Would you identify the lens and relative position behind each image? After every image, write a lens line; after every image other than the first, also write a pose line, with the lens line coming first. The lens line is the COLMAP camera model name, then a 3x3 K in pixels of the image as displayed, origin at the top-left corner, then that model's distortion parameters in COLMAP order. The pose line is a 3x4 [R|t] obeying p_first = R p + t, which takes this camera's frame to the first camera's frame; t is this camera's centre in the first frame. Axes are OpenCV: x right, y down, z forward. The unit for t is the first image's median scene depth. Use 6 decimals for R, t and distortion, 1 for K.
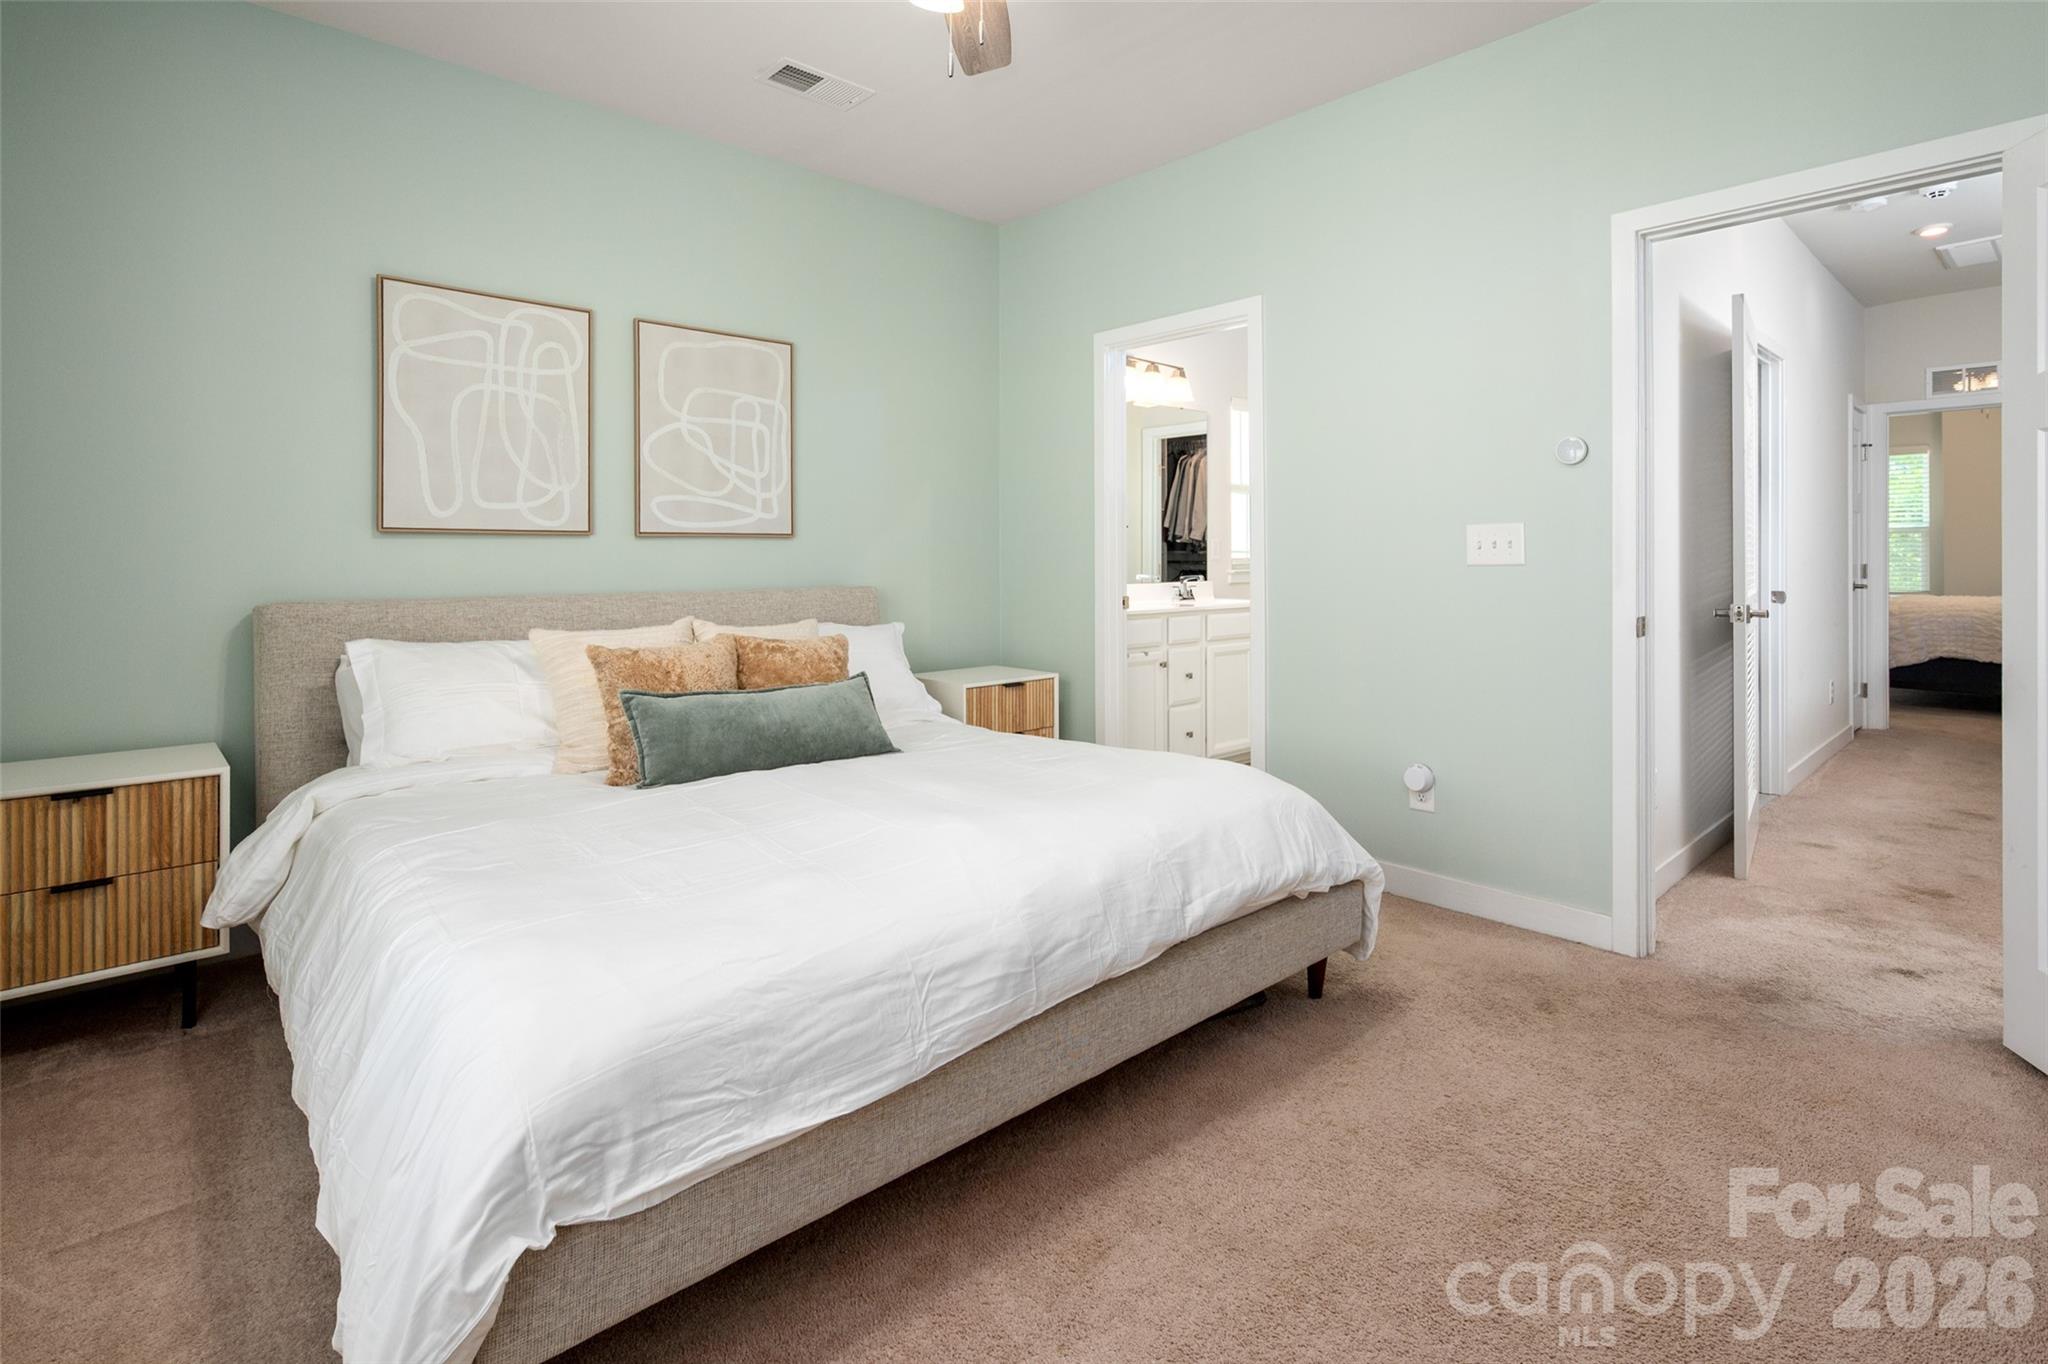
lens RADIAL K [[986.0, 0, 1028.5], [0, 986.0, 553.9], [0, 0, 1]] dist [0.000645, 0.000078]
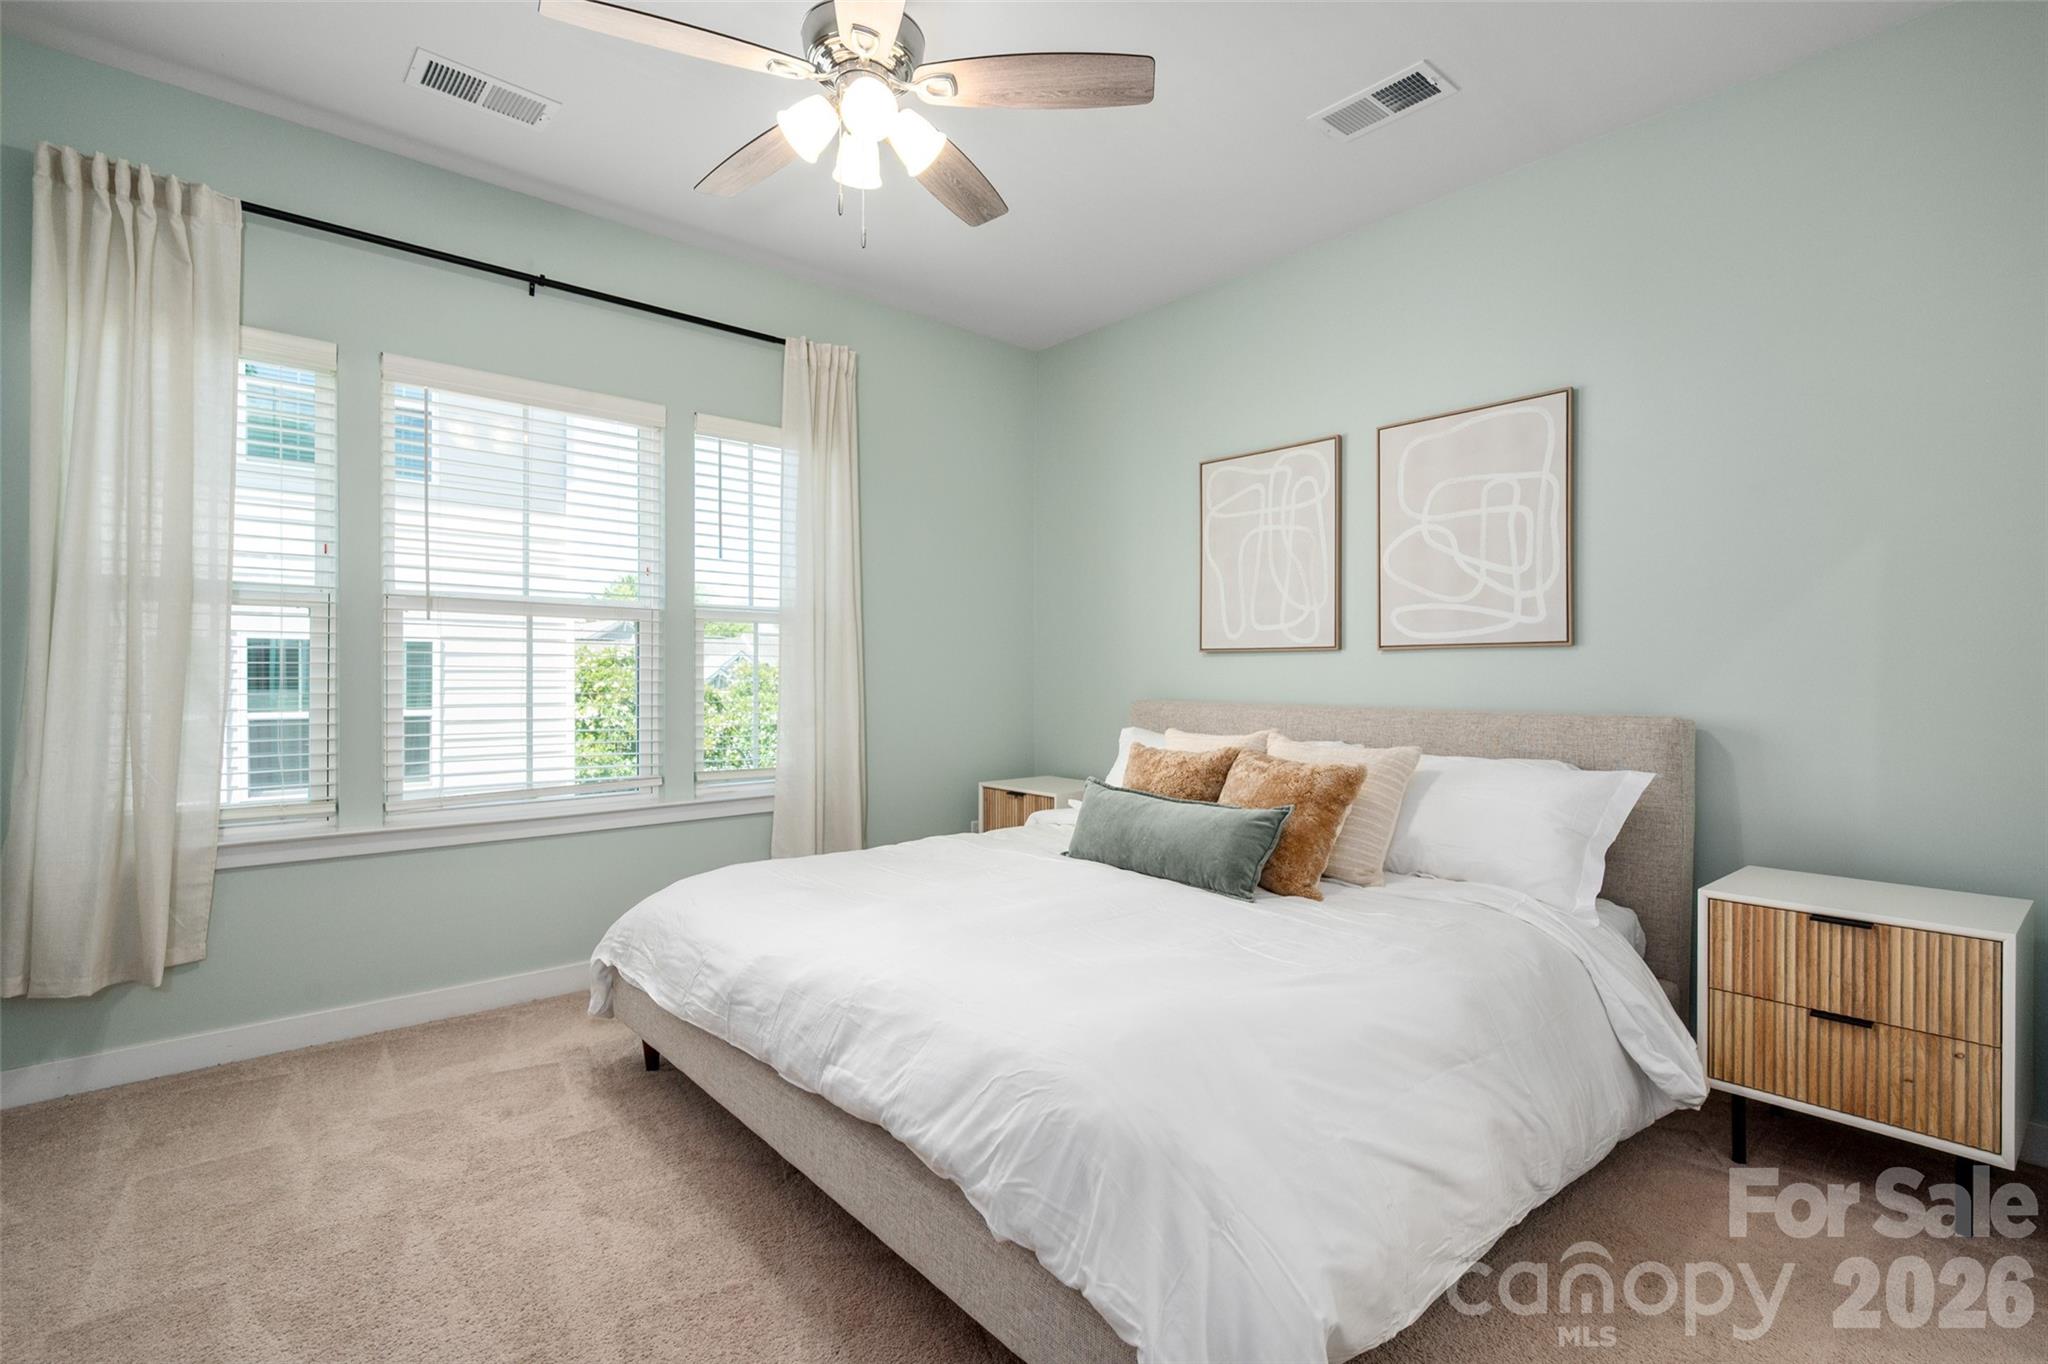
lens RADIAL K [[961.7, 0, 1024.0], [0, 961.7, 682.0], [0, 0, 1]] dist [0.003682, 0.000240]
pose [[-0.036471, 0.013133, -0.999248, 0.575146], [0.000247, 0.999914, 0.013133, 0.001216], [0.999335, 0.000232, -0.036471, 0.684032]]
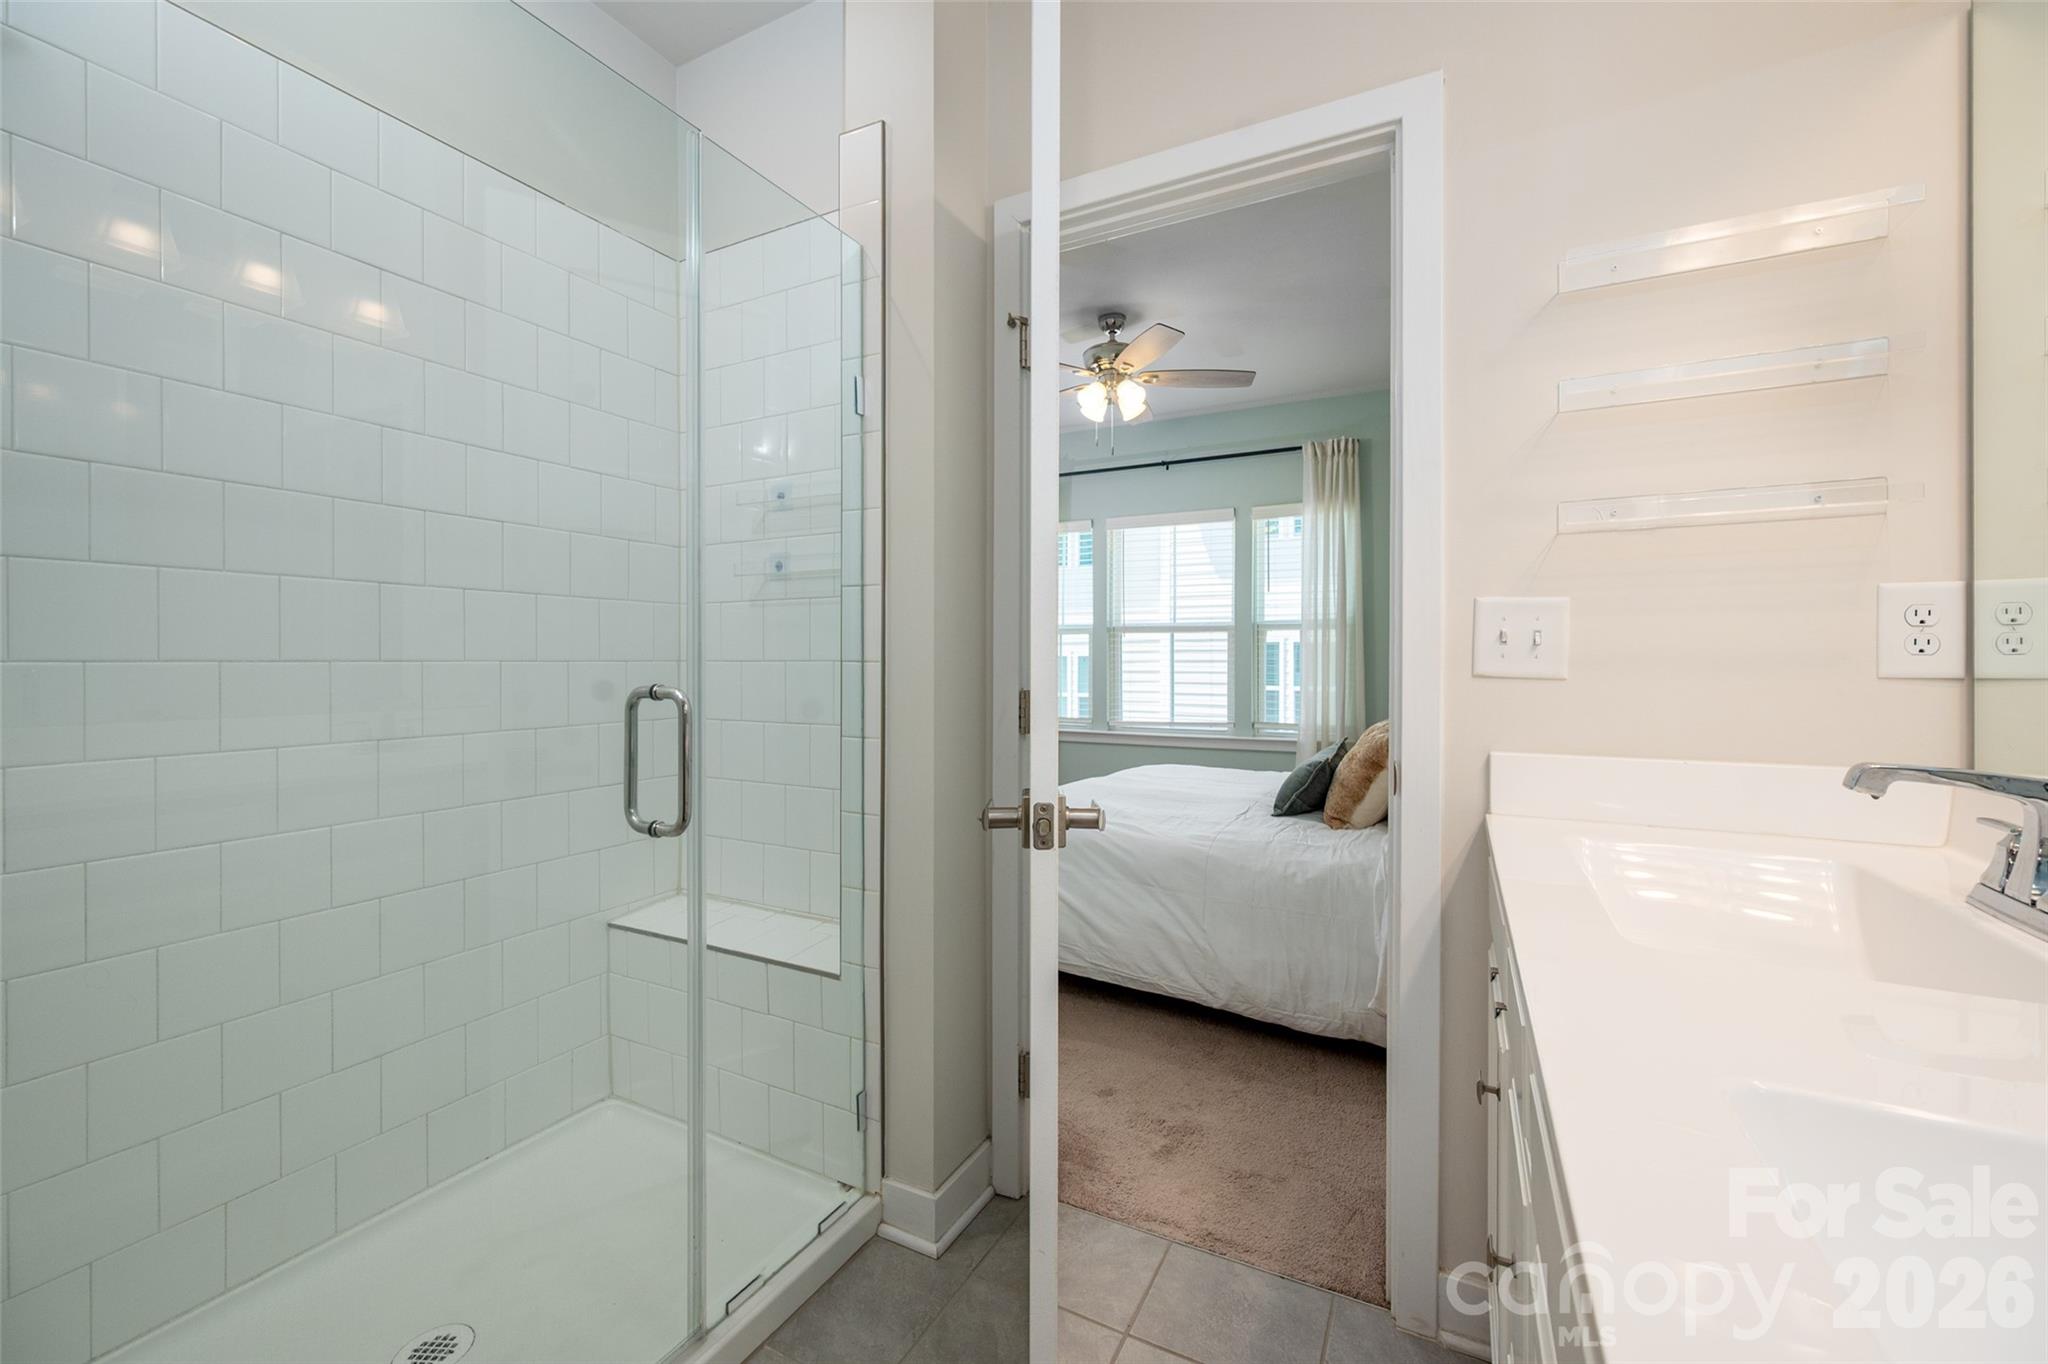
lens RADIAL K [[818.9, 0, 1024.2], [0, 818.9, 662.7], [0, 0, 1]] dist [0.000578, 0.000276]
pose [[-0.942365, 0.004929, -0.334551, 0.426663], [0.004899, 0.999988, 0.000934, 0.001616], [0.334551, -0.000759, -0.942377, 1.541957]]
